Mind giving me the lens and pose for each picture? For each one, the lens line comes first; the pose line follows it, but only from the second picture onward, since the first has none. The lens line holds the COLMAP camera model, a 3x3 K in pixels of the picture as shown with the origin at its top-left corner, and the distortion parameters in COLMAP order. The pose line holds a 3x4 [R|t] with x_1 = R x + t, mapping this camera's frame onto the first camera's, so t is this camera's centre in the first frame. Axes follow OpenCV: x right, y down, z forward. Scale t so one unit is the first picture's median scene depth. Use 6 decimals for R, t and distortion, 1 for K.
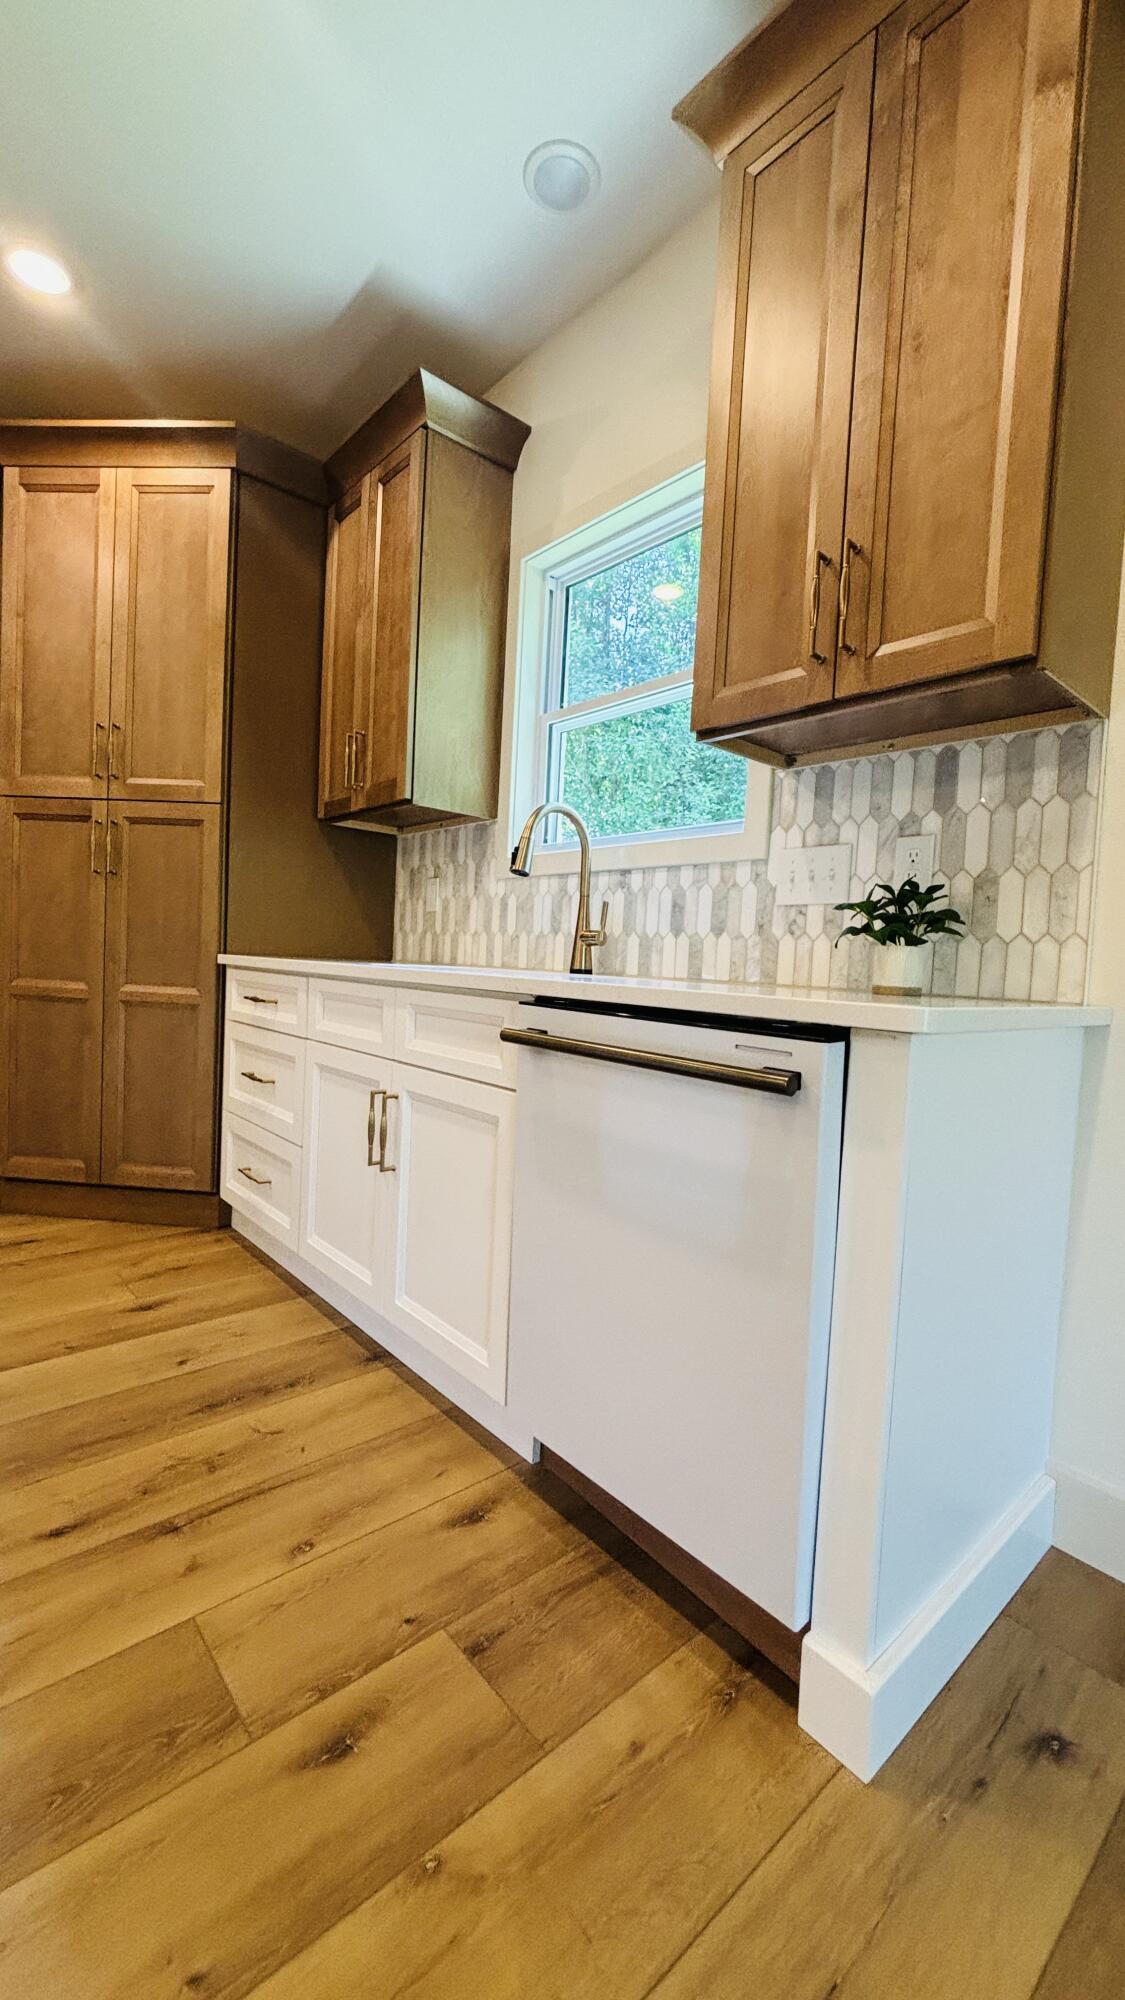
lens RADIAL K [[807.4, 0, 562.3], [0, 807.4, 998.4], [0, 0, 1]] dist [0.000645, -0.000021]
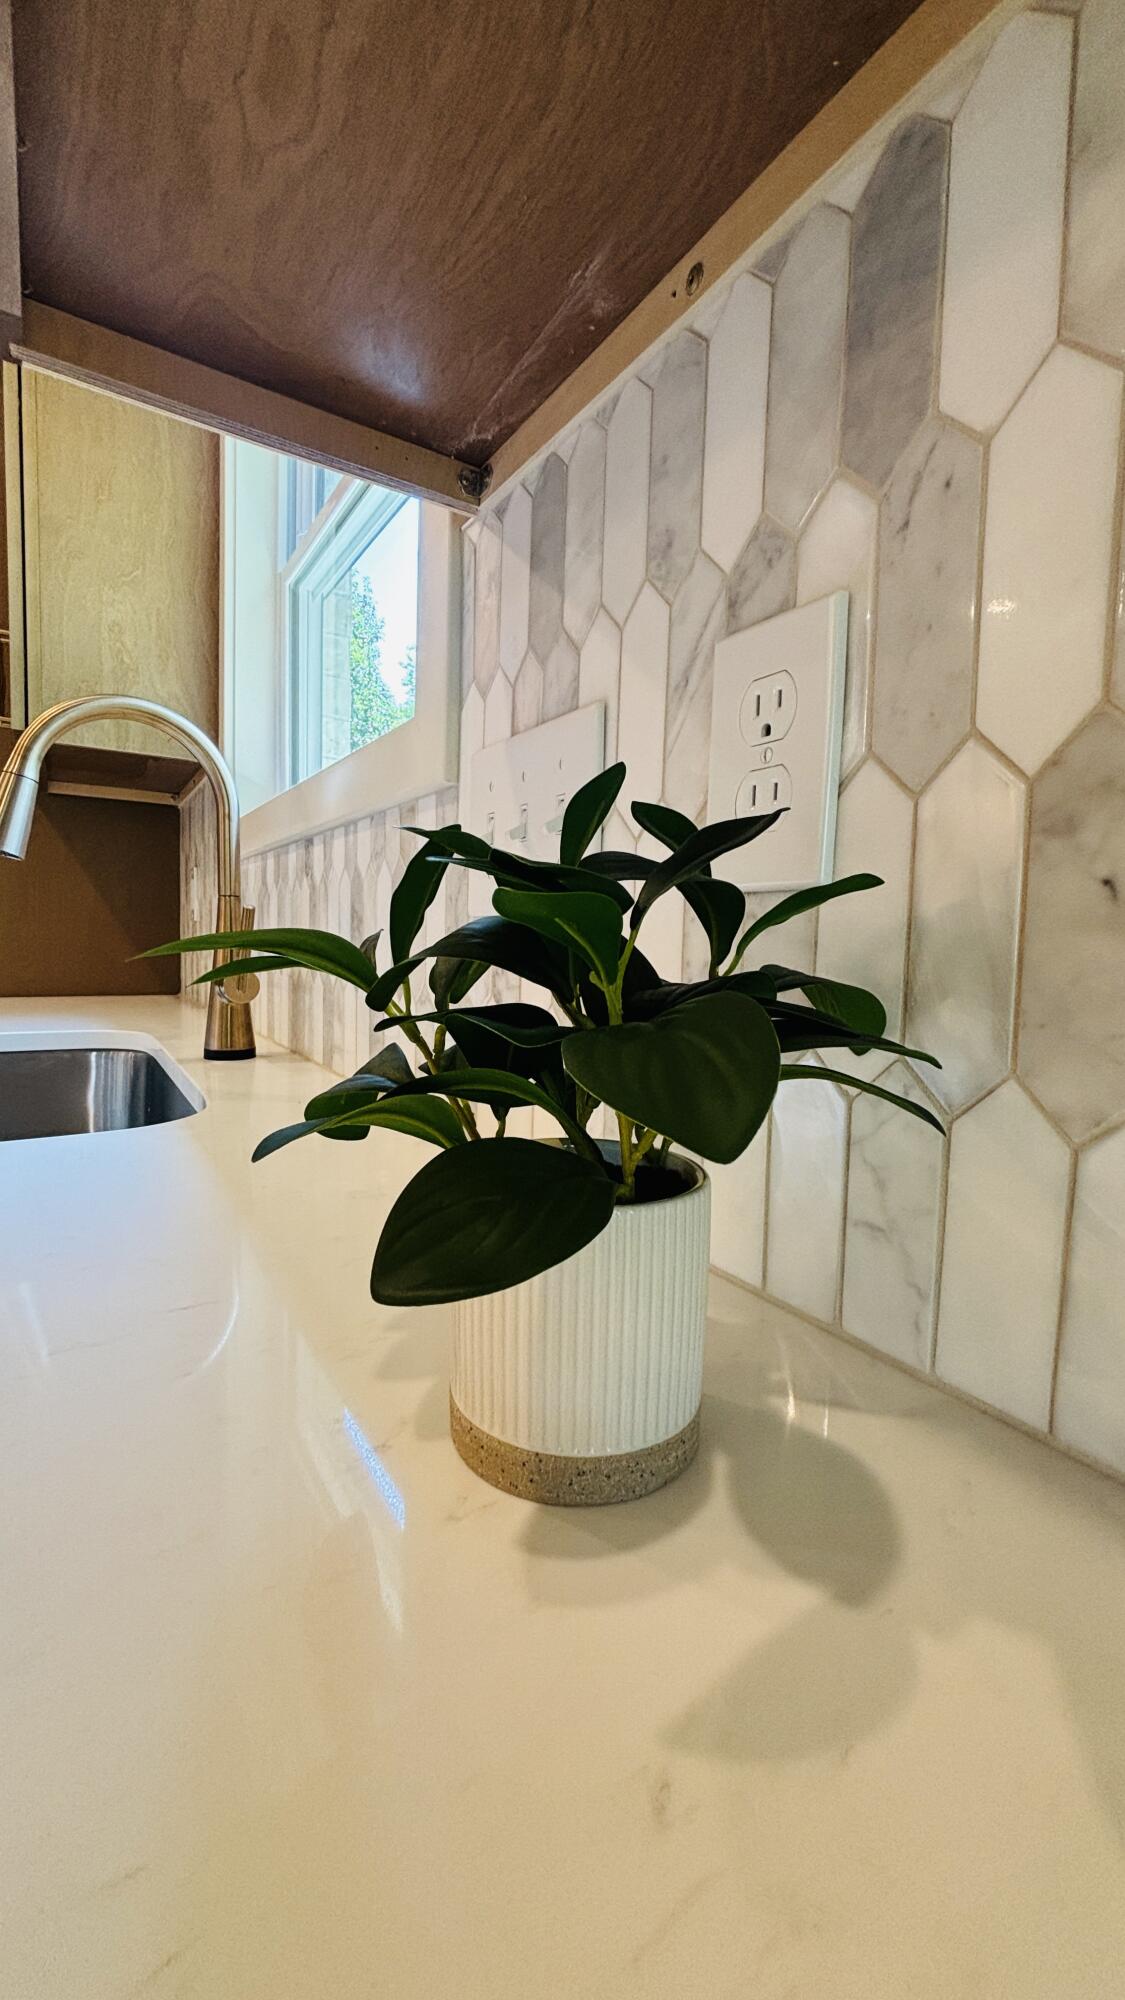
lens RADIAL K [[807.4, 0, 565.7], [0, 807.4, 1001.0], [0, 0, 1]] dist [0.000645, -0.000021]
pose [[0.987769, -0.030713, -0.152870, 0.378659], [0.036529, 0.998706, 0.035385, -0.094712], [0.151586, -0.040536, 0.987613, 0.702101]]
